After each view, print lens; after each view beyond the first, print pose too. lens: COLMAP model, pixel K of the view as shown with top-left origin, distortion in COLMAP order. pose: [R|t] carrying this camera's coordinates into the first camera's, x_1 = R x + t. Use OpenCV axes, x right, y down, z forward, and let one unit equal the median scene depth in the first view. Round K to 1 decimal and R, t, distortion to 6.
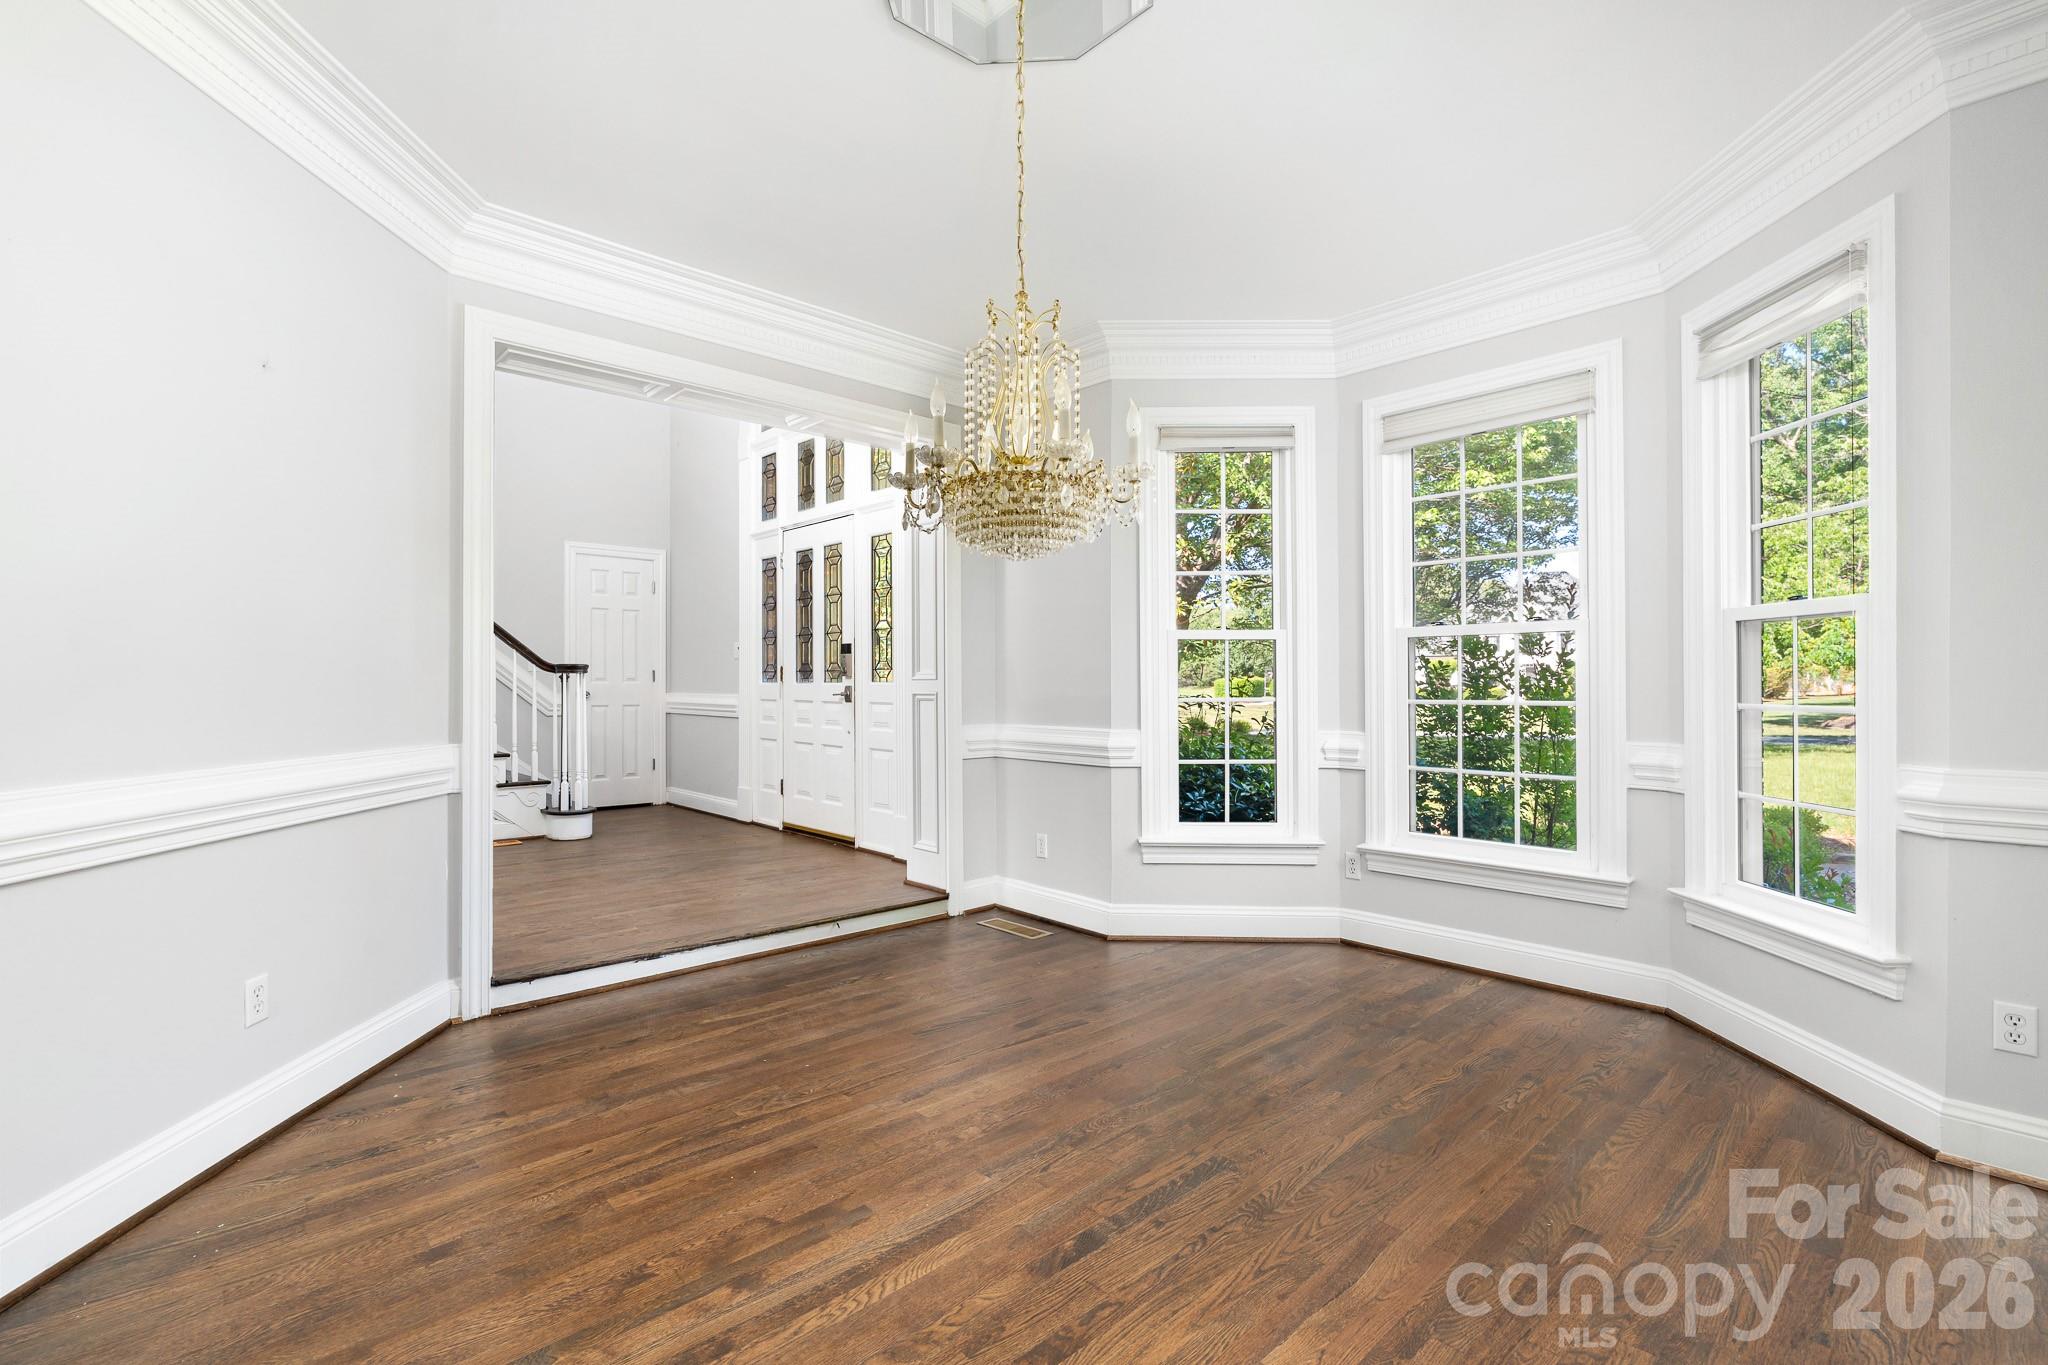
lens RADIAL K [[910.1, 0, 1024.7], [0, 910.1, 686.0], [0, 0, 1]] dist [-0.009861, 0.002633]
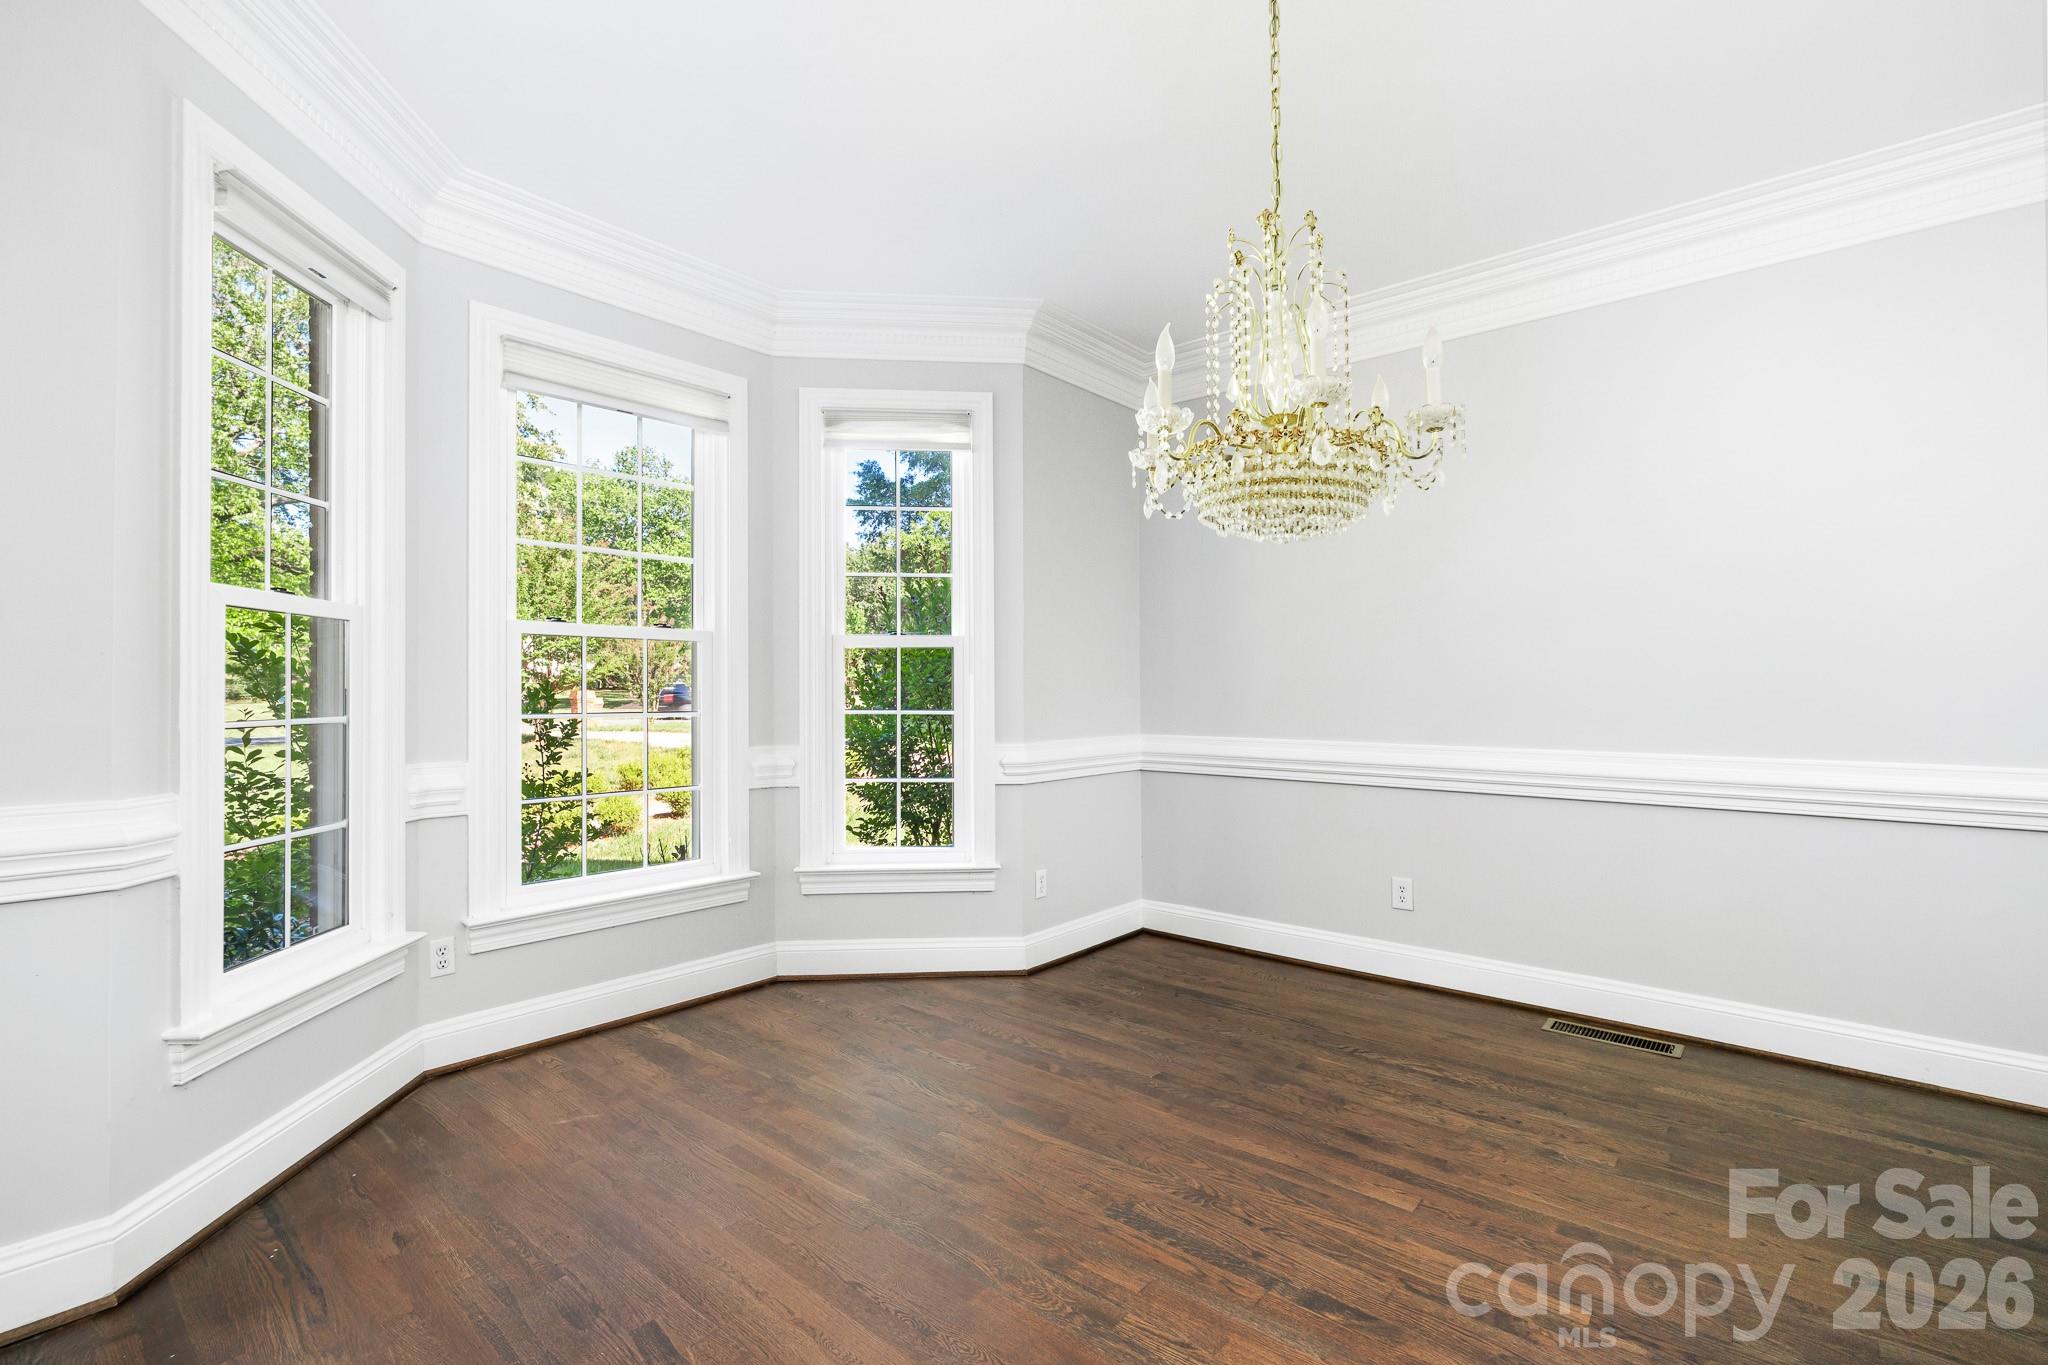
lens RADIAL K [[910.1, 0, 1020.6], [0, 910.1, 682.5], [0, 0, 1]] dist [-0.009861, 0.002633]
pose [[-0.103654, 0.012293, 0.994537, -0.536891], [-0.000548, 0.999923, -0.012417, -0.004064], [-0.994613, -0.001832, -0.103639, 0.913594]]
